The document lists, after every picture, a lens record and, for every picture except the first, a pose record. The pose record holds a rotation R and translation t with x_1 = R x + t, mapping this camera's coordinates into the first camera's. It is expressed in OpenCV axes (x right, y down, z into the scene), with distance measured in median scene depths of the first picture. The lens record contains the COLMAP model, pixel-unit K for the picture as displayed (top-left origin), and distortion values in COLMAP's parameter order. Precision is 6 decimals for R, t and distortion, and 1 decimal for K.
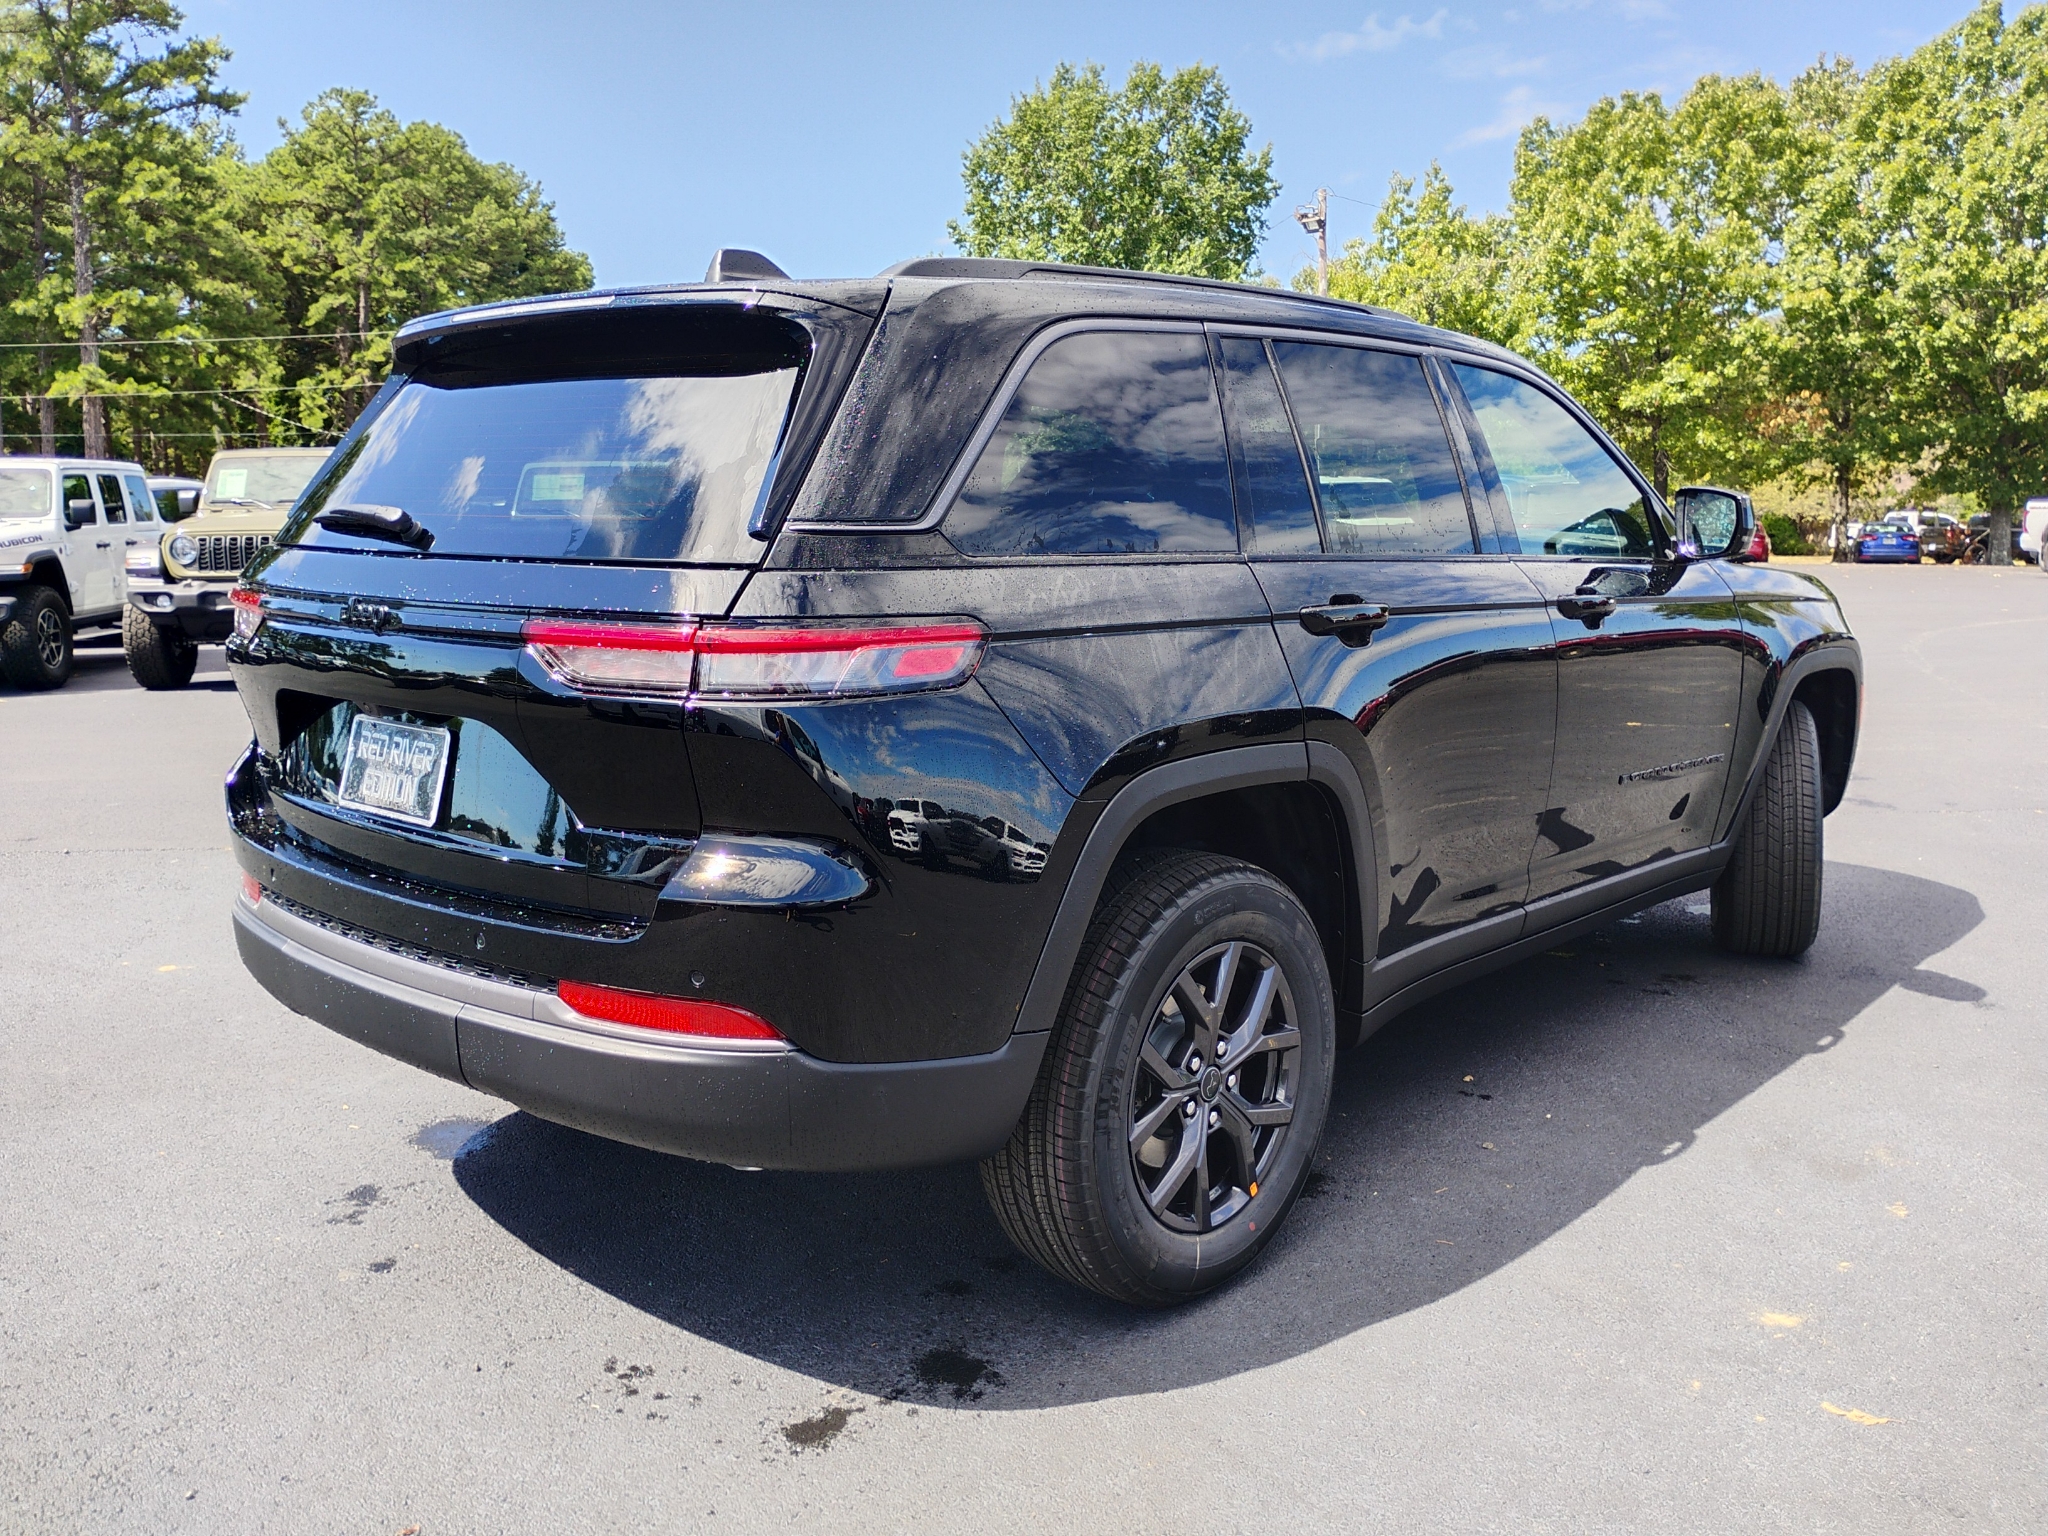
lens RADIAL K [[1704.8, 0, 1023.8], [0, 1704.8, 773.6], [0, 0, 1]] dist [0.078585, -0.108008]
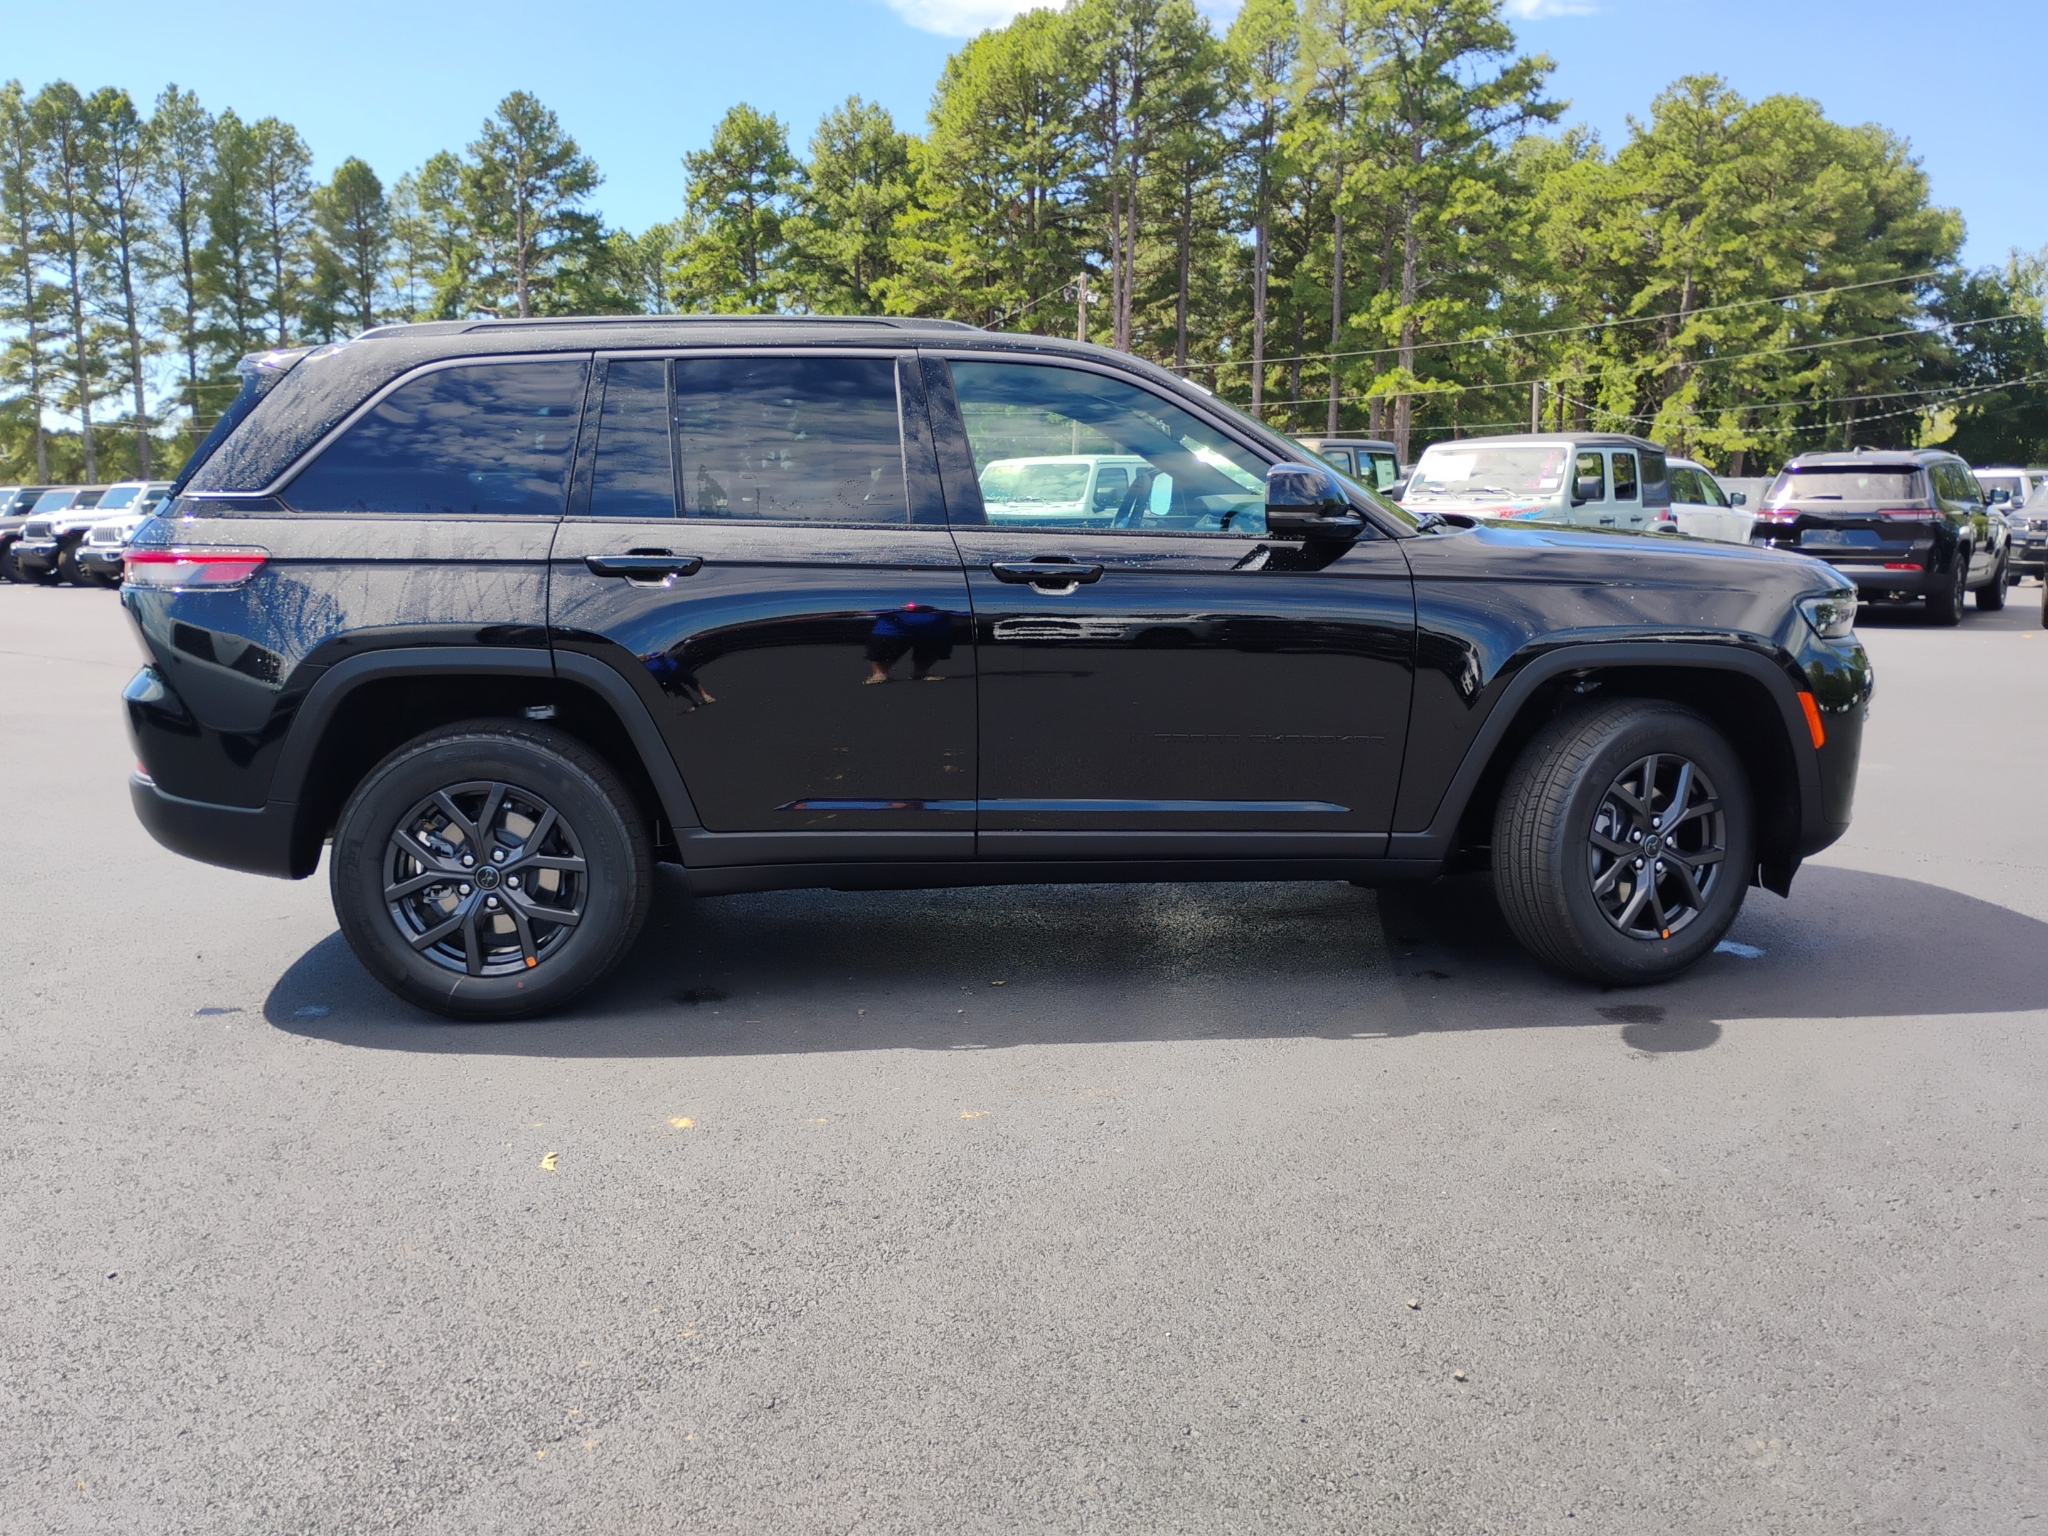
lens RADIAL K [[1704.8, 0, 1029.5], [0, 1704.8, 765.4], [0, 0, 1]] dist [0.078585, -0.108008]
pose [[0.727320, 0.103390, -0.678466, 0.071656], [-0.099900, 0.994007, 0.044382, -0.001439], [0.678989, 0.035499, 0.733290, 0.012292]]
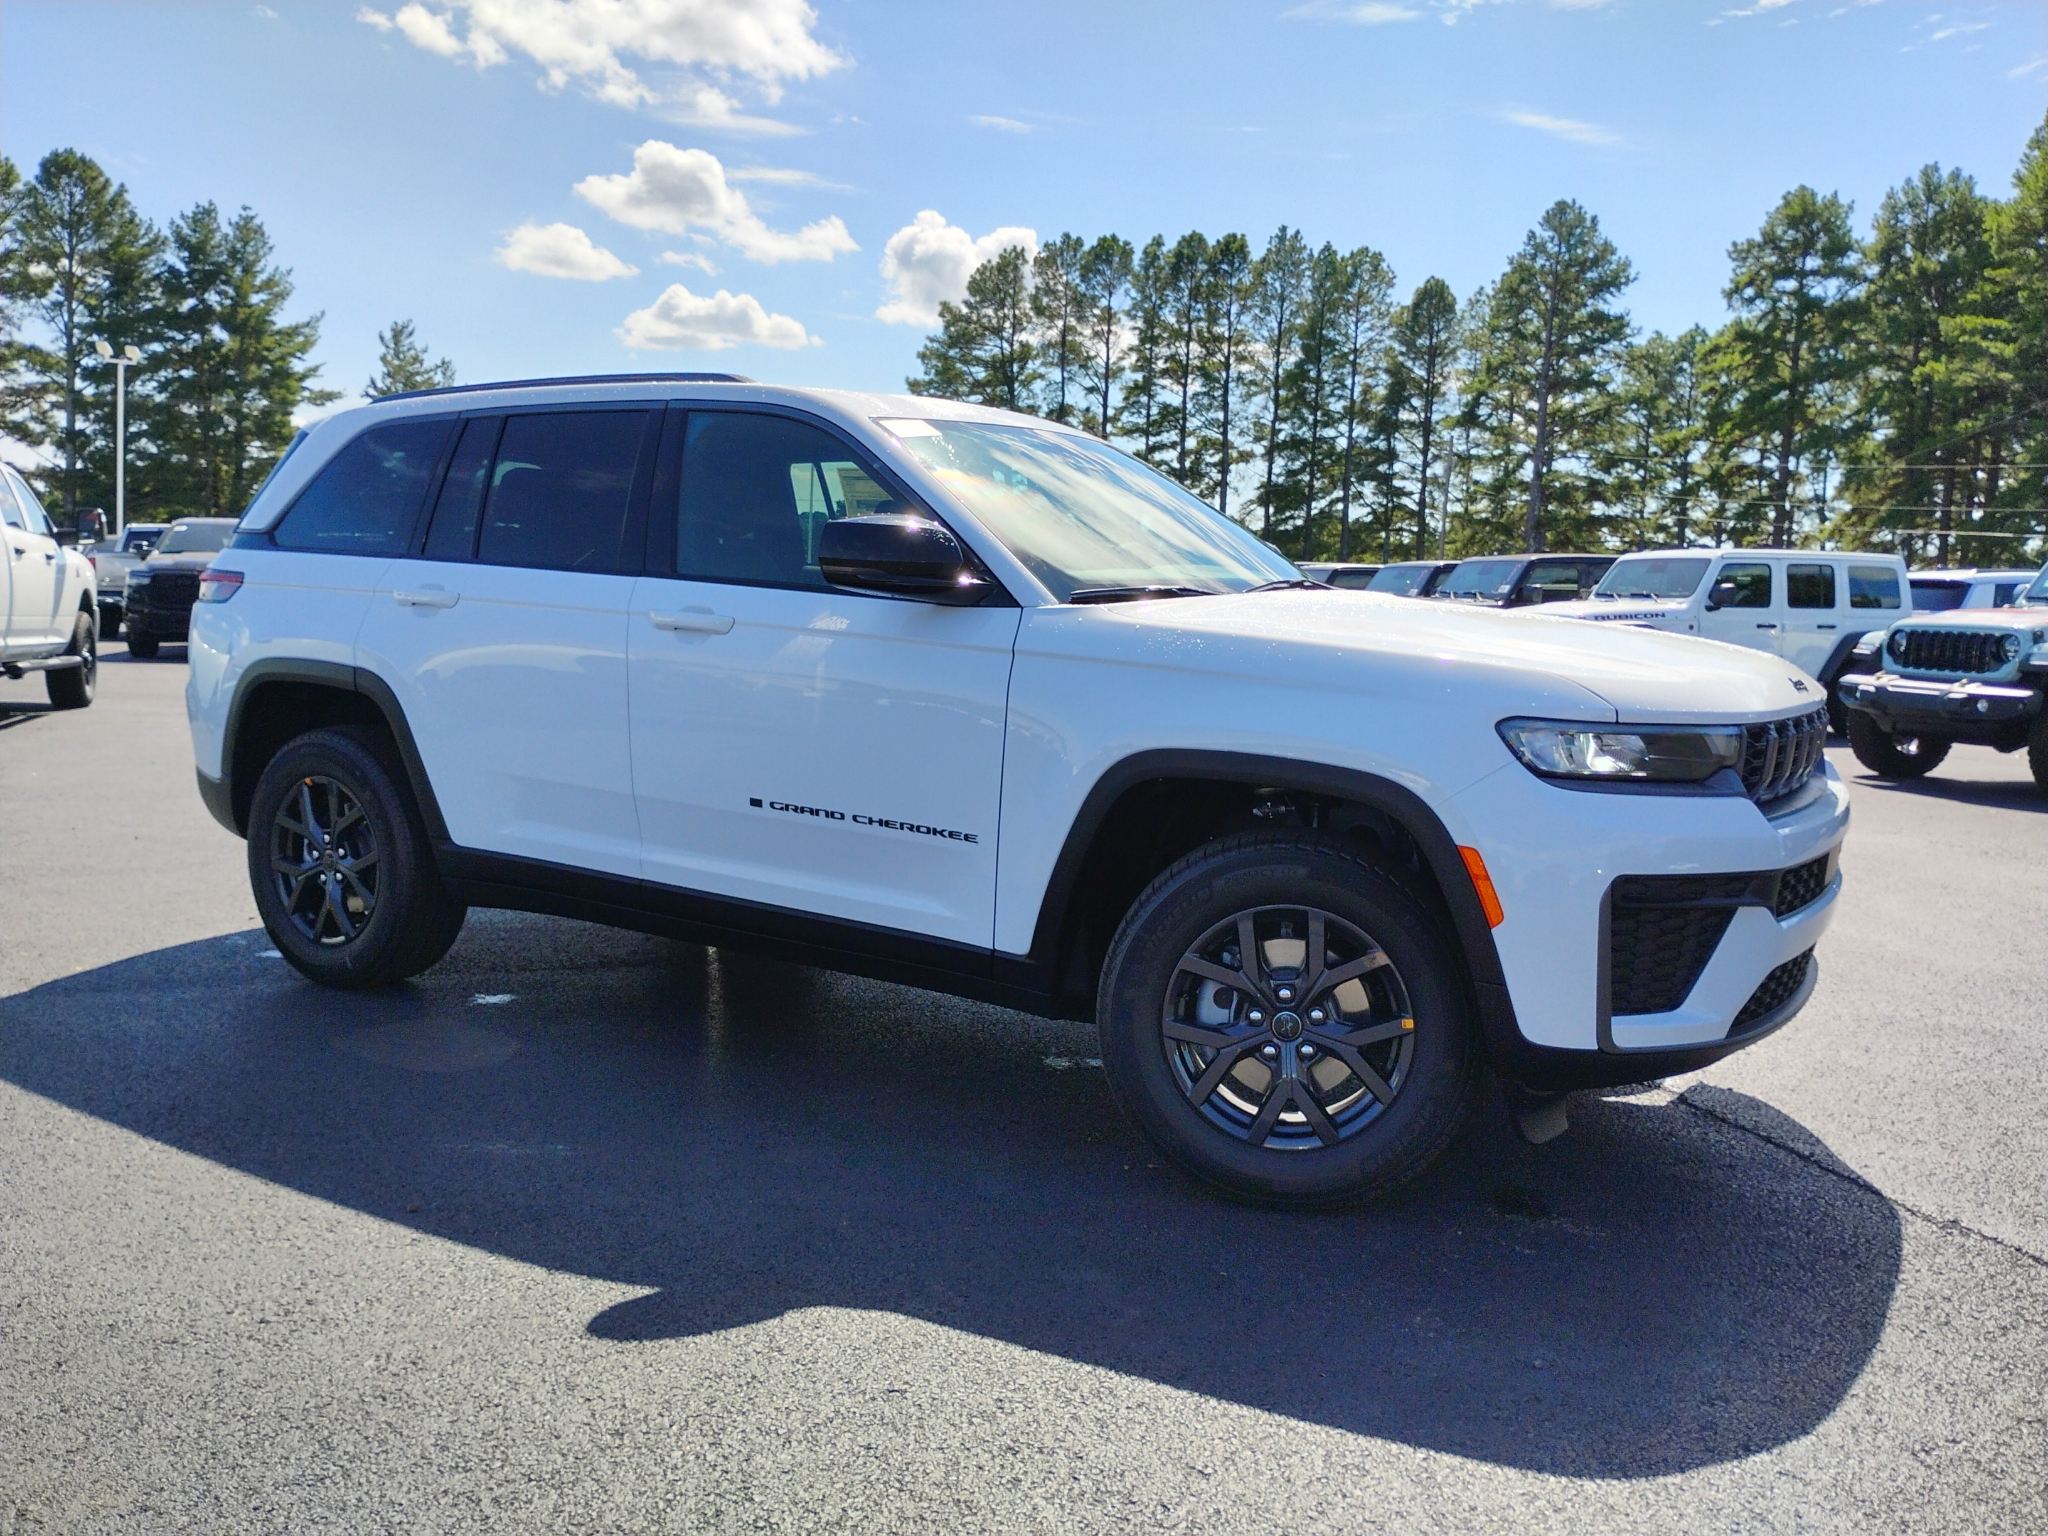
lens RADIAL K [[1704.8, 0, 1025.4], [0, 1704.8, 767.2], [0, 0, 1]] dist [0.078585, -0.108008]
pose [[0.186191, 0.112189, -0.976087, 0.123910], [-0.179318, 0.980654, 0.078508, -0.012618], [0.966011, 0.160413, 0.202706, 0.090627]]
